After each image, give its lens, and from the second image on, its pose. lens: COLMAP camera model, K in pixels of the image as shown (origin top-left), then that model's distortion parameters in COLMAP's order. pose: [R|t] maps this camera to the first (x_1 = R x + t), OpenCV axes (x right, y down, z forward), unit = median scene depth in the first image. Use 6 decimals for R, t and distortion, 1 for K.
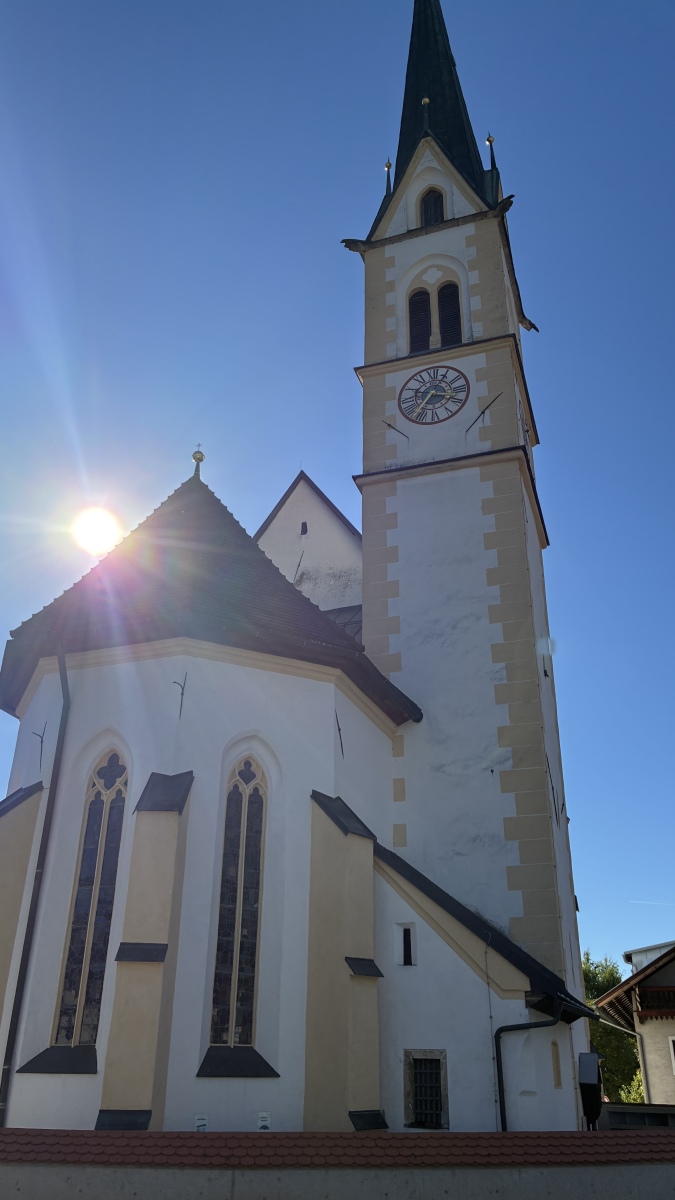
lens RADIAL K [[953.6, 0, 337.1], [0, 953.6, 561.0], [0, 0, 1]] dist [-0.009071, -0.029029]
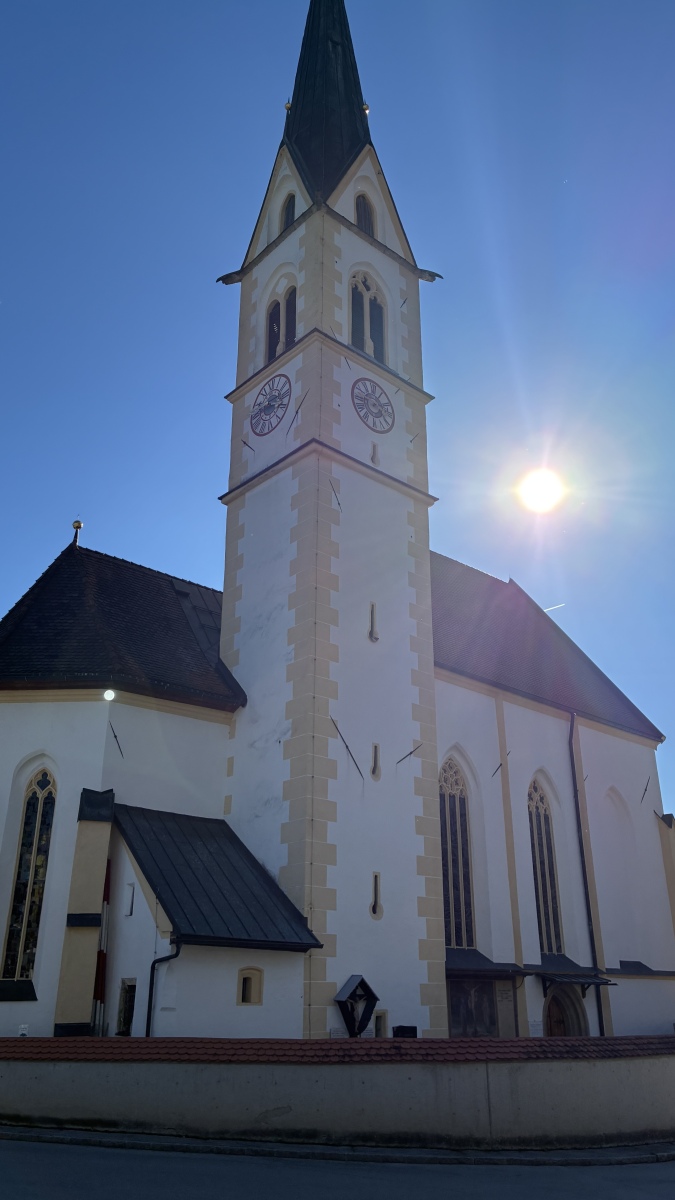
lens RADIAL K [[930.1, 0, 337.5], [0, 930.1, 600.0], [0, 0, 1]] dist [-0.004666, -0.055206]
pose [[0.877029, -0.210386, -0.431924, 0.722300], [0.253816, 0.966217, 0.044742, 0.019366], [0.407919, -0.148869, 0.900800, 0.030432]]
